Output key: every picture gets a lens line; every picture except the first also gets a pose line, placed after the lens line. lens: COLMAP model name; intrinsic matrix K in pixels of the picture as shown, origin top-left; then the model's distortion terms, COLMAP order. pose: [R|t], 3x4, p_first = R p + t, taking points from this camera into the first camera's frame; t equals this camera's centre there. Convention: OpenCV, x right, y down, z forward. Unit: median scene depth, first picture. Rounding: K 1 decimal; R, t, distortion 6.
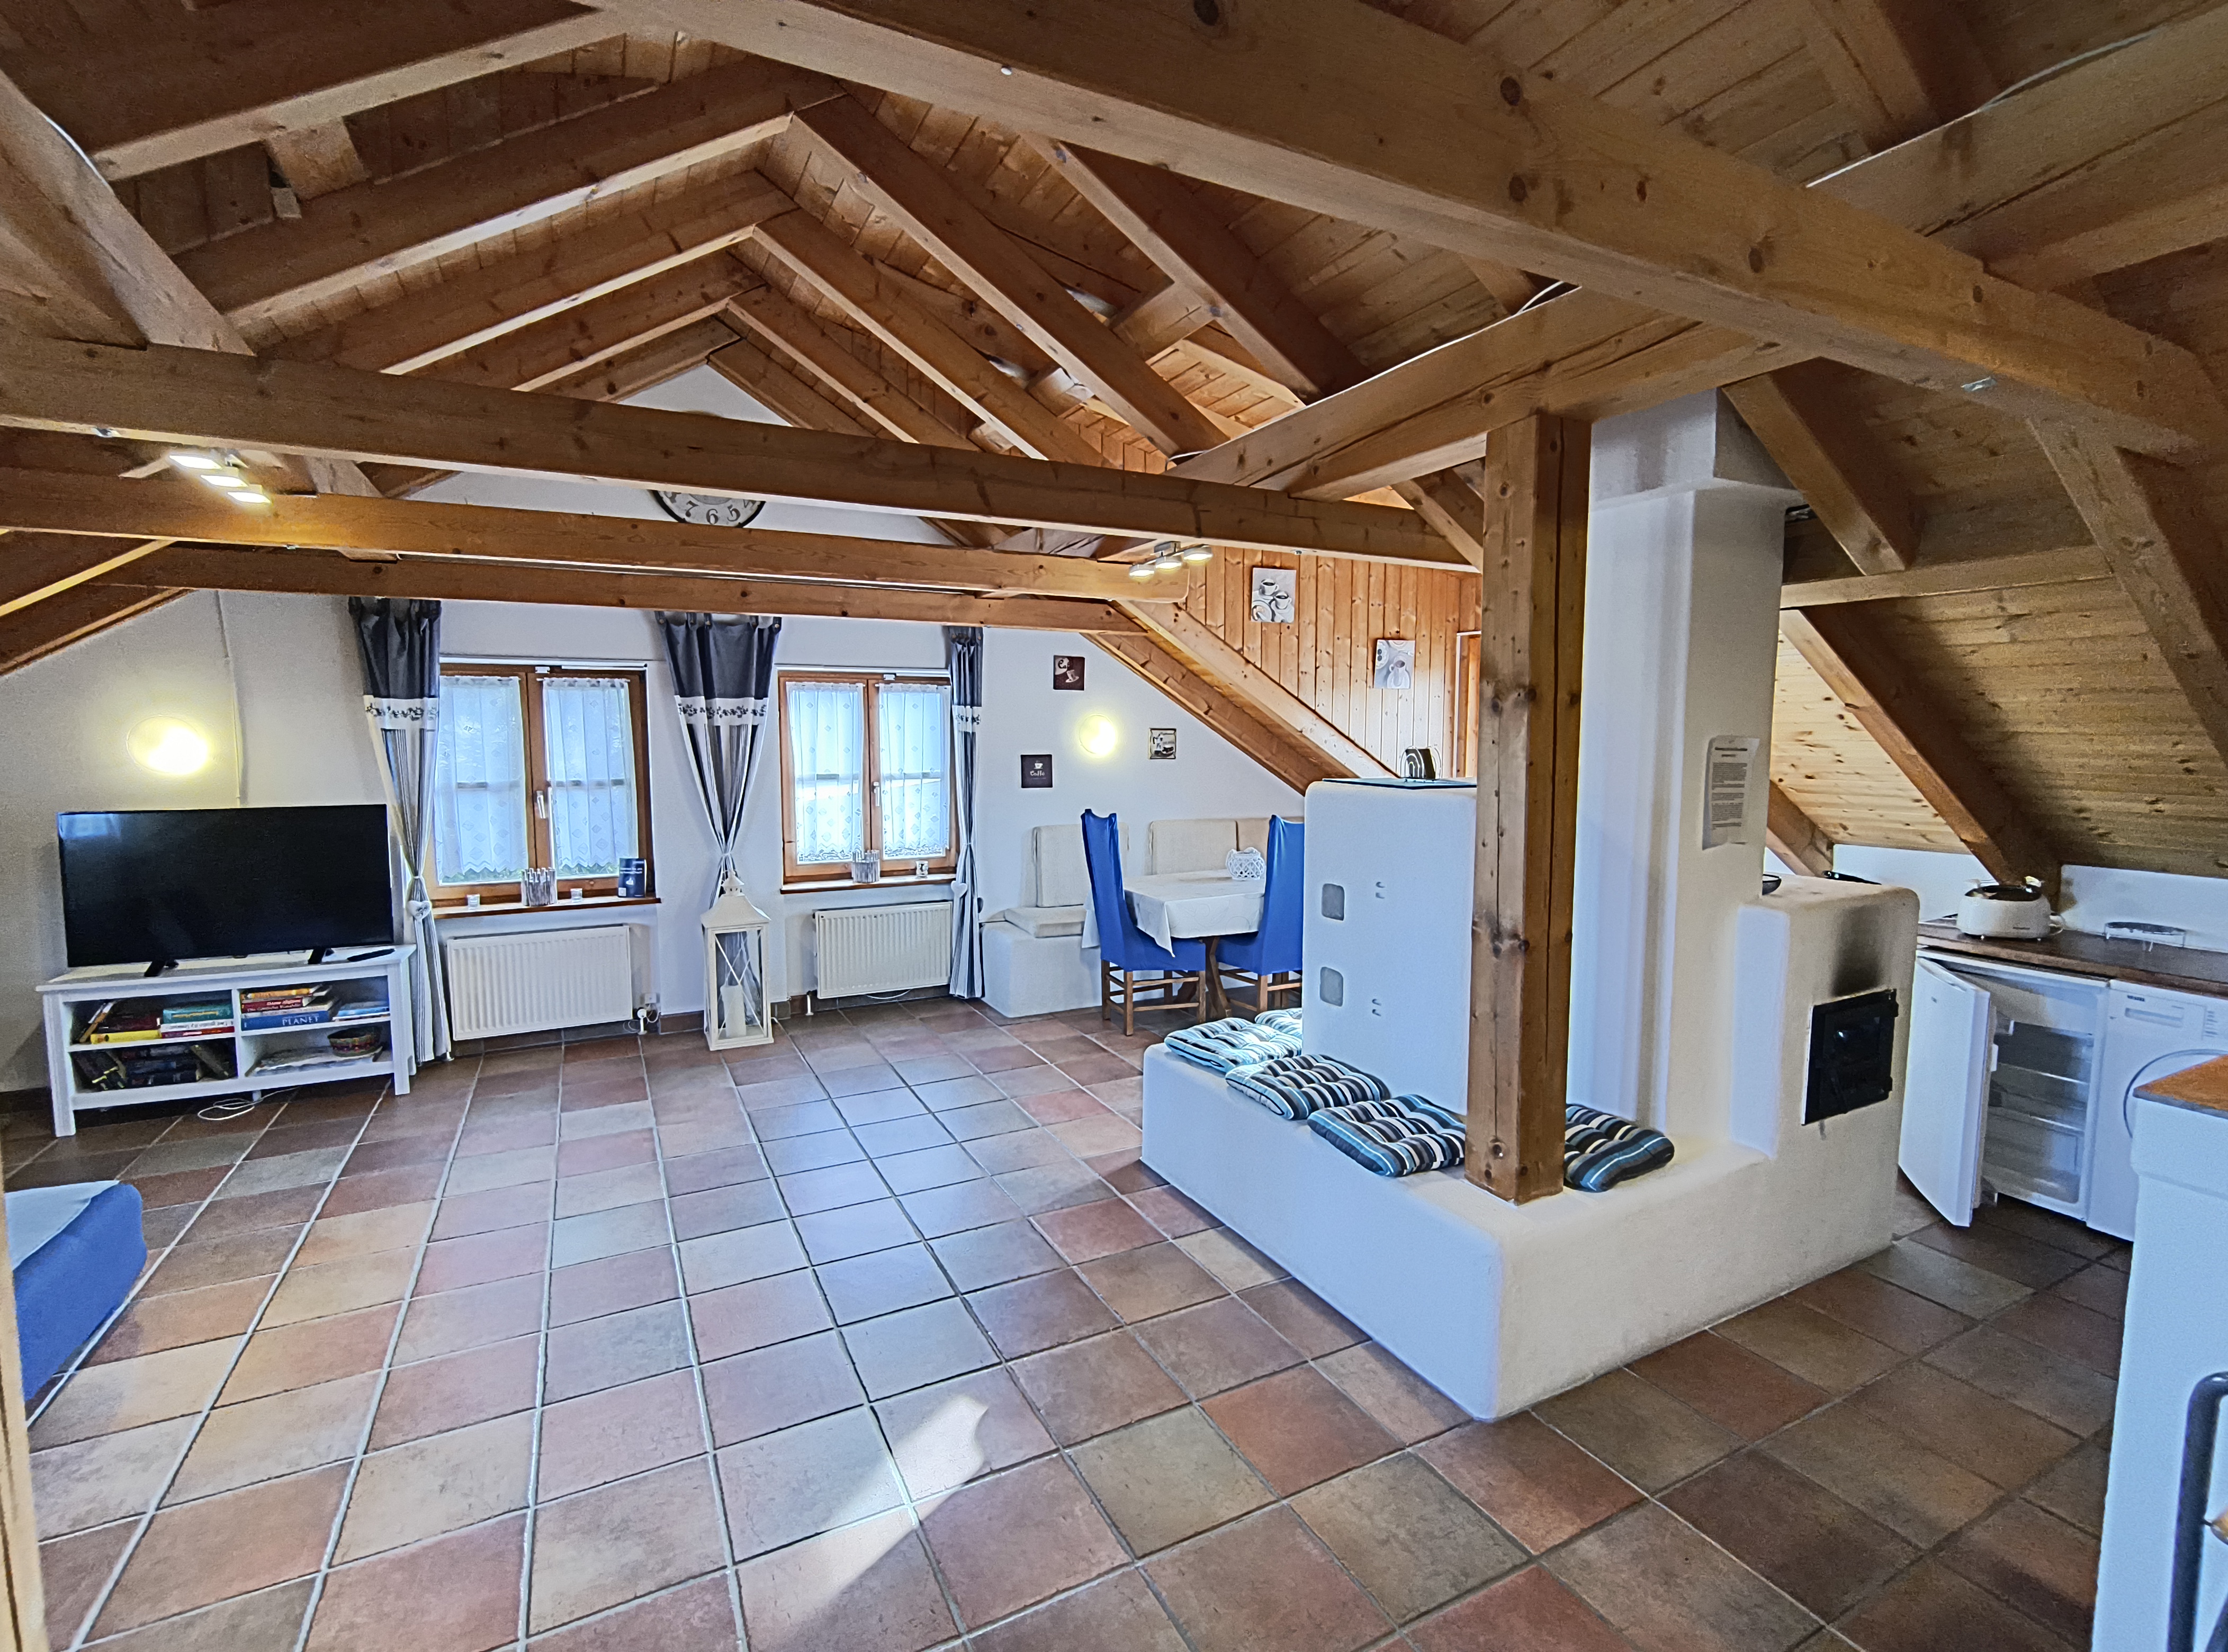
lens RADIAL K [[1019.7, 0, 1112.6], [0, 1019.7, 823.1], [0, 0, 1]] dist [0.000250, 0.001461]
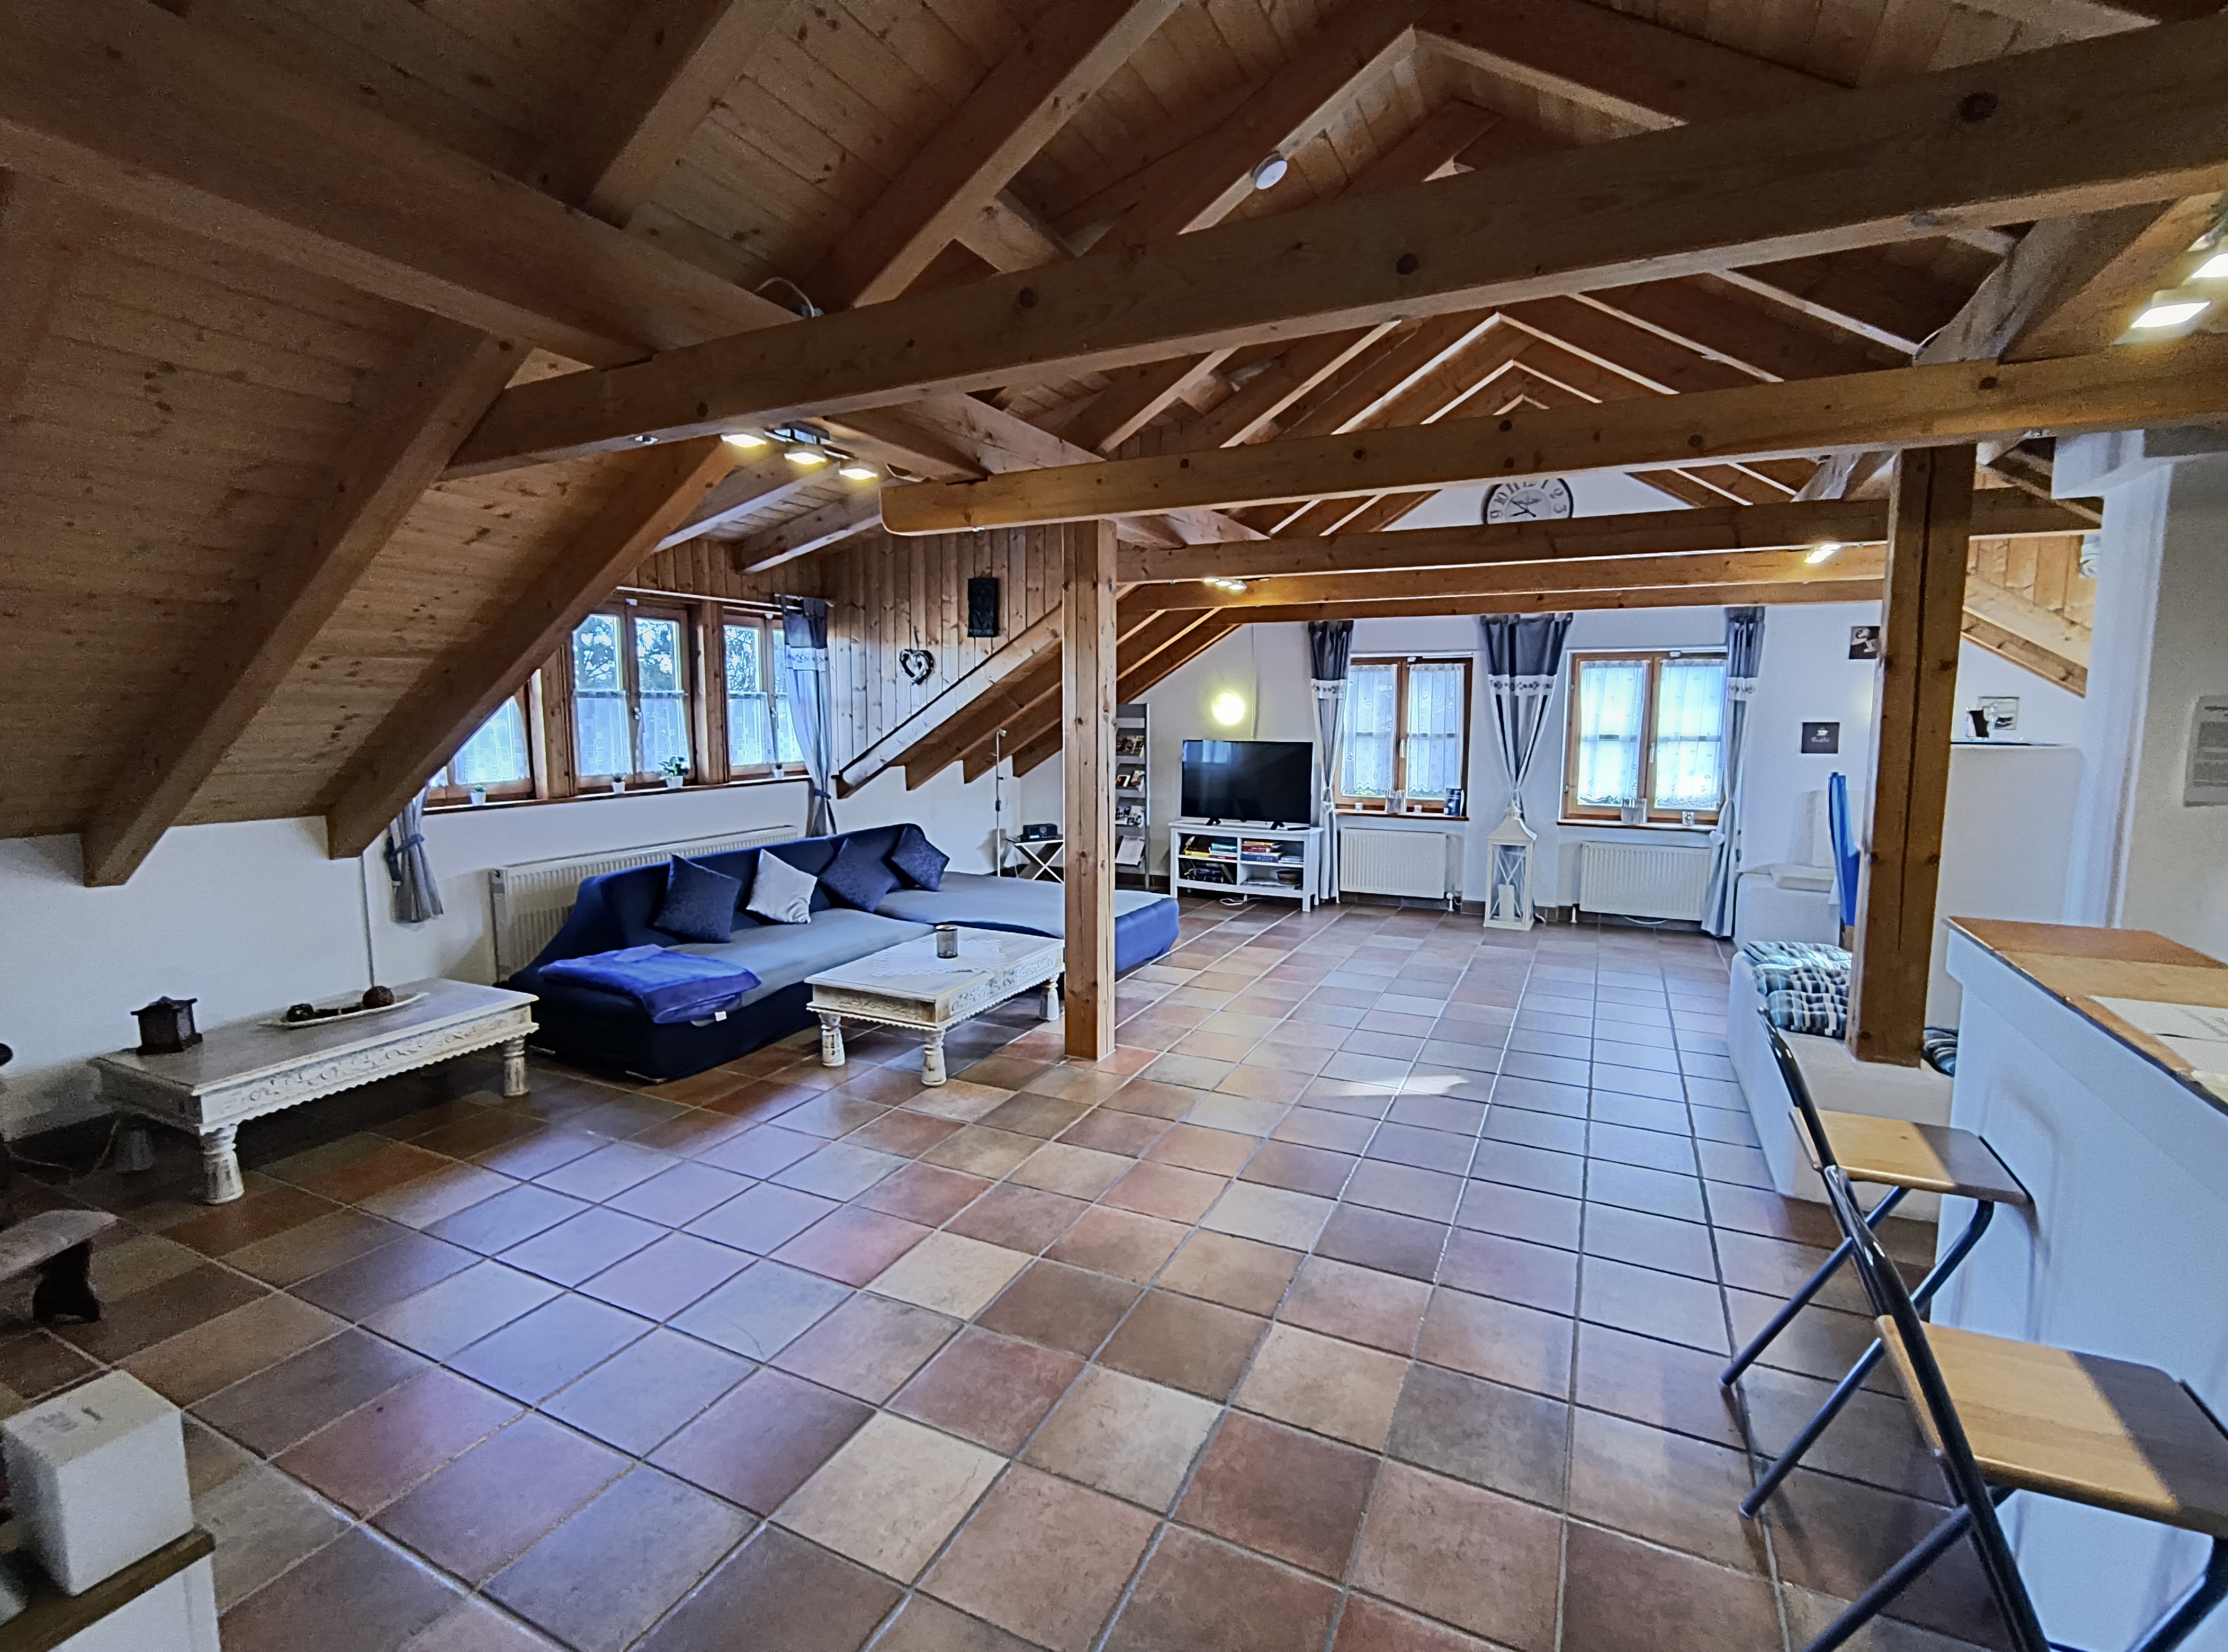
lens RADIAL K [[1019.7, 0, 1112.6], [0, 1019.7, 823.1], [0, 0, 1]] dist [0.000250, 0.001461]
pose [[0.597965, 0.093342, -0.796069, 0.448494], [-0.074885, 0.995358, 0.060460, 0.036945], [0.798017, 0.023461, 0.602178, -0.289165]]
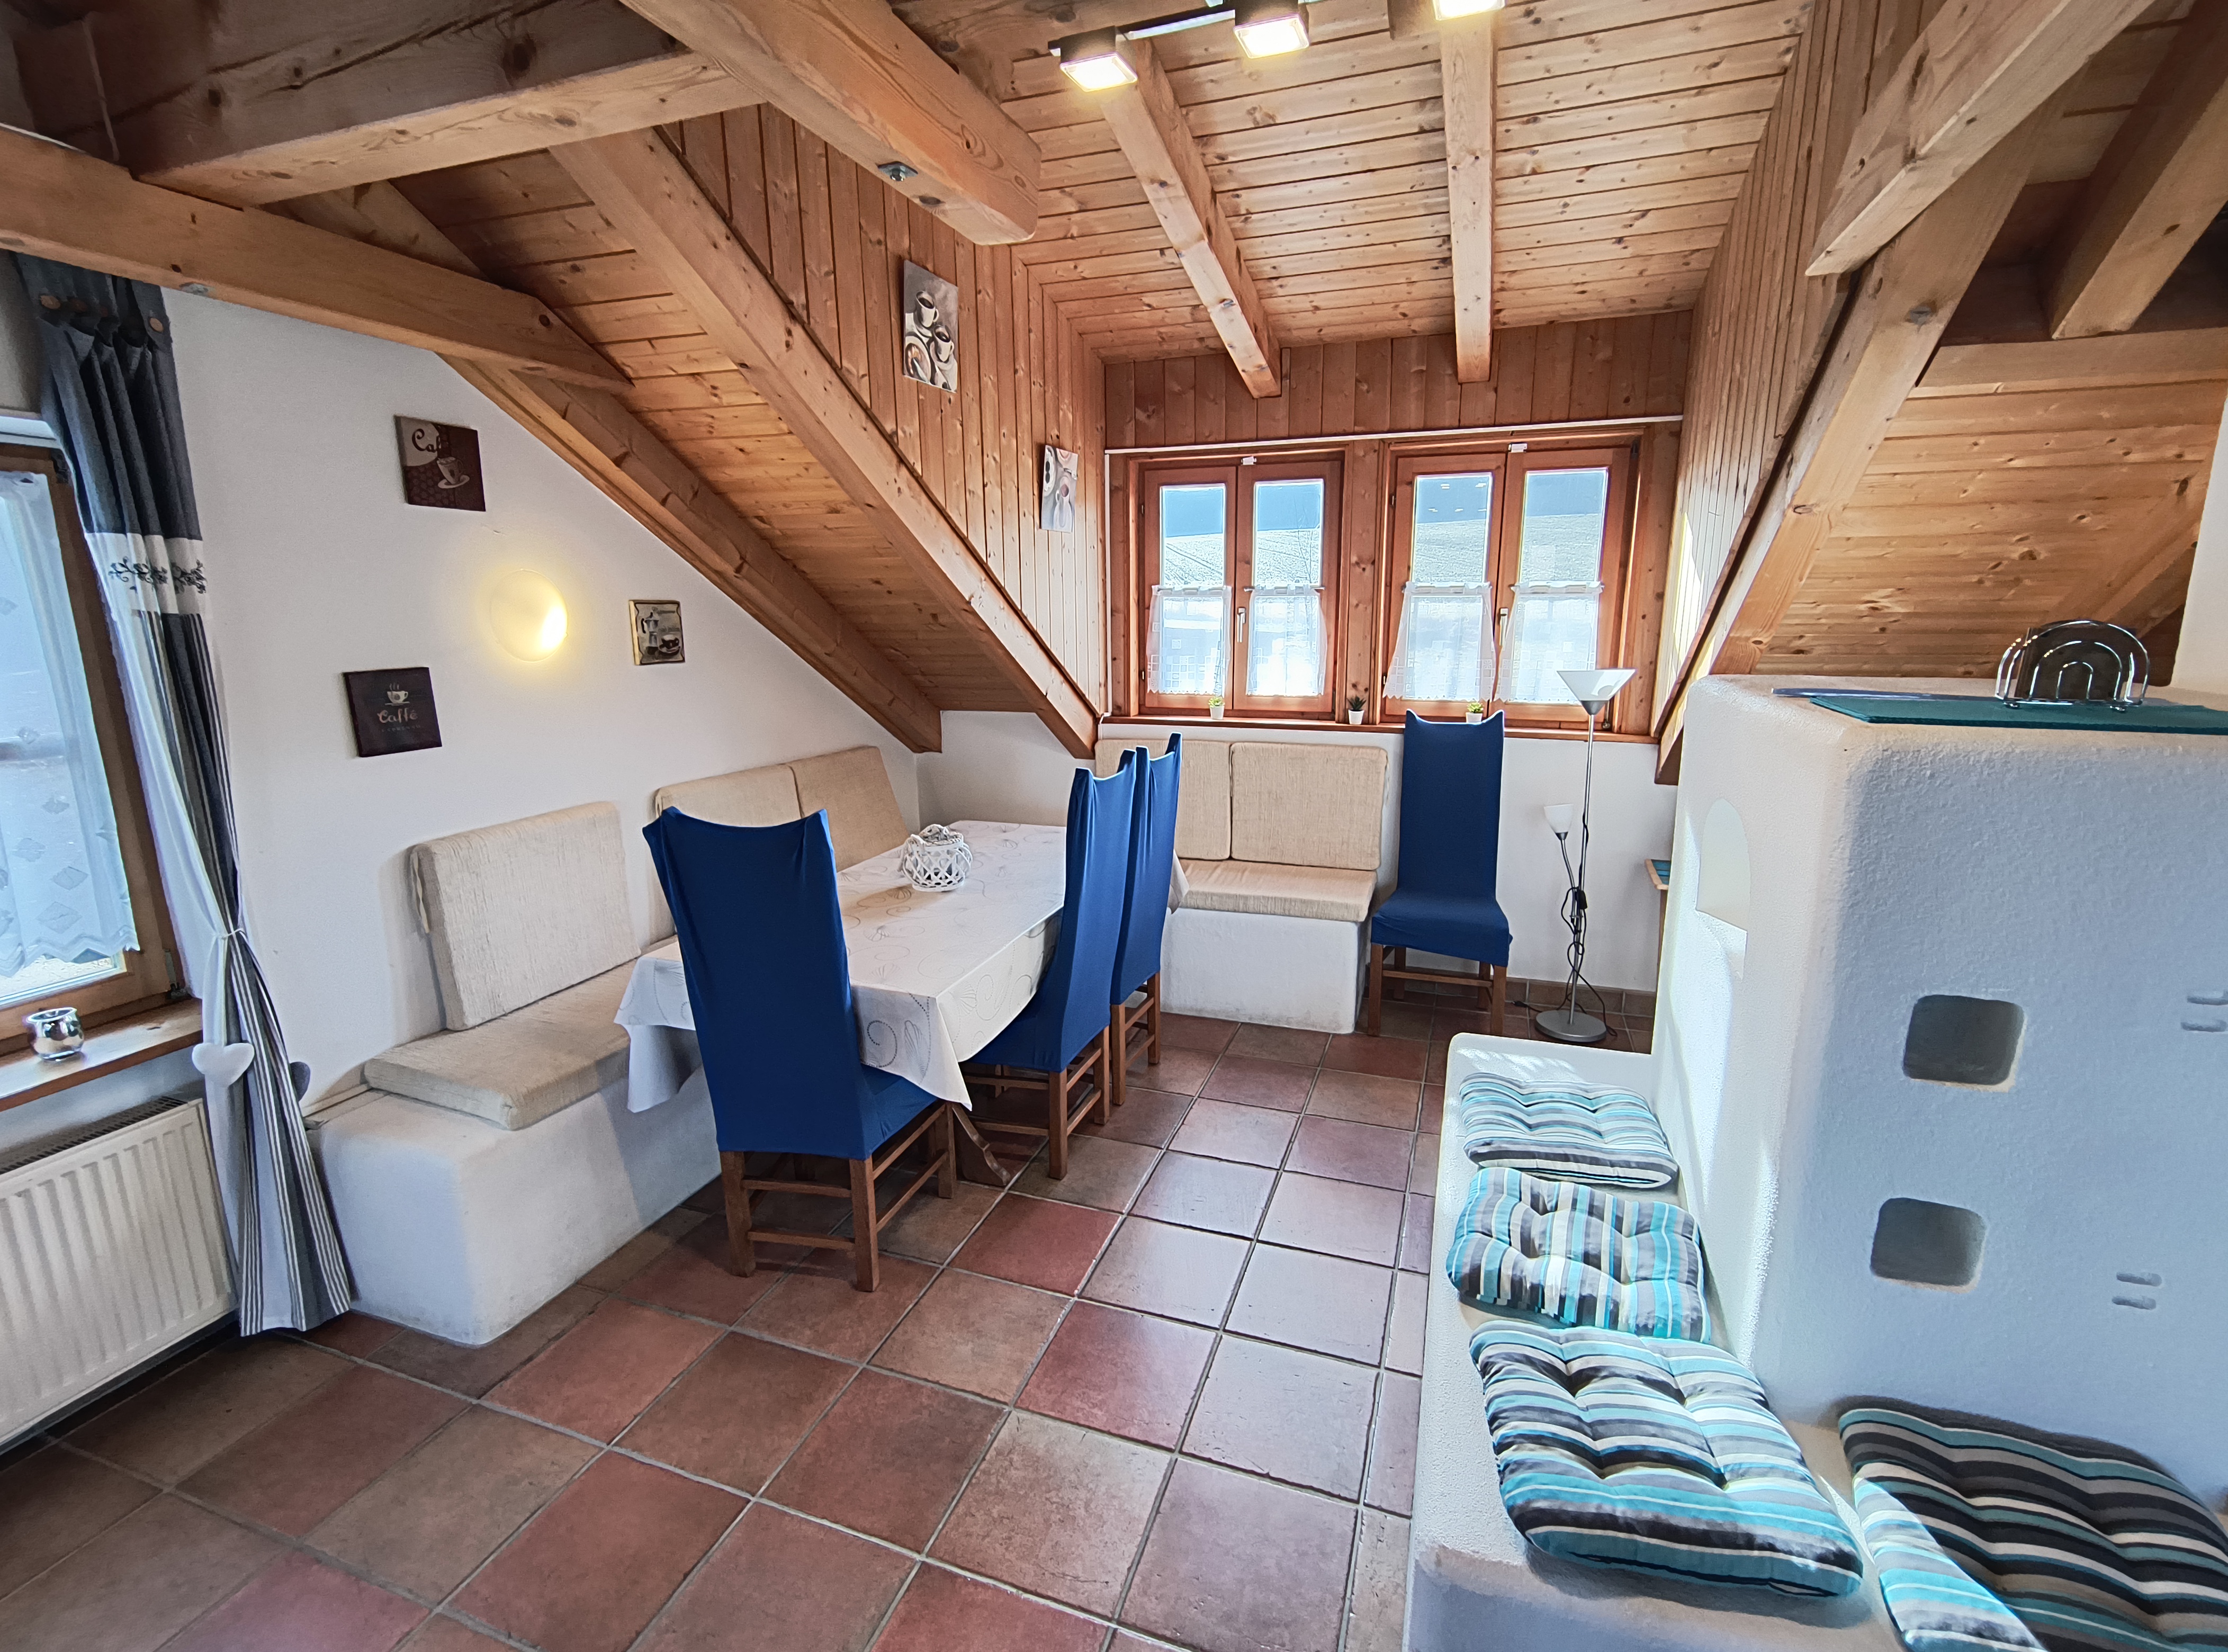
lens RADIAL K [[1018.2, 0, 1114.0], [0, 1018.2, 826.0], [0, 0, 1]] dist [-0.003222, -0.000649]
pose [[0.733329, -0.154481, 0.662091, -0.183887], [0.073825, 0.986178, 0.148330, -0.059386], [-0.675854, -0.059896, 0.734598, 0.681420]]
